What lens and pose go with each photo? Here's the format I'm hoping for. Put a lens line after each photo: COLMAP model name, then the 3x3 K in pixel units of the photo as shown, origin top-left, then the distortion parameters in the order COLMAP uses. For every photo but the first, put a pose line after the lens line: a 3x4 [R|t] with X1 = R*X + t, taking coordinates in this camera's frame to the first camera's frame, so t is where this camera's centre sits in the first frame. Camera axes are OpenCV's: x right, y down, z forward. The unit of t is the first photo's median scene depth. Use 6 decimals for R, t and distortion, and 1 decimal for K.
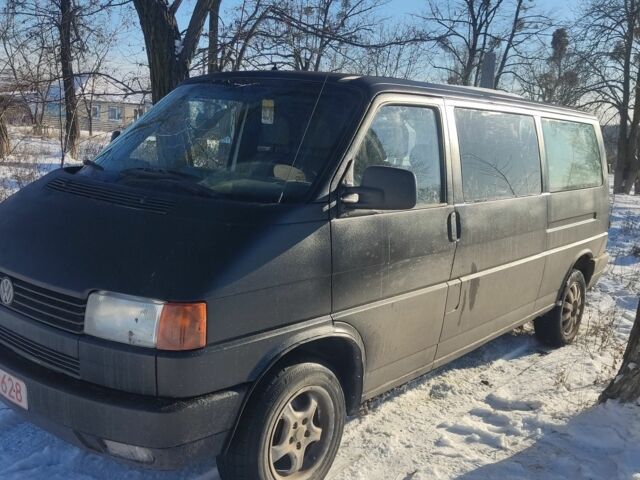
lens RADIAL K [[621.3, 0, 320.0], [0, 621.3, 240.0], [0, 0, 1]] dist [0.057268, -0.034536]
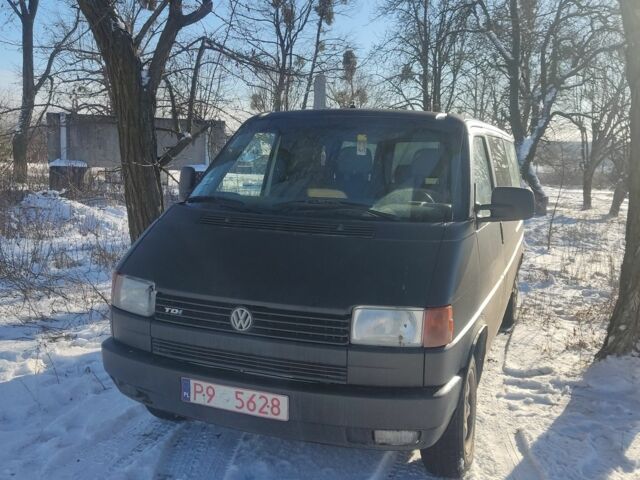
lens RADIAL K [[621.3, 0, 320.0], [0, 621.3, 240.0], [0, 0, 1]] dist [0.057268, -0.034536]
pose [[0.945807, -0.078129, 0.315191, -0.500185], [0.085219, 0.996324, -0.008756, -0.025374], [-0.313348, 0.035142, 0.948988, -0.060475]]
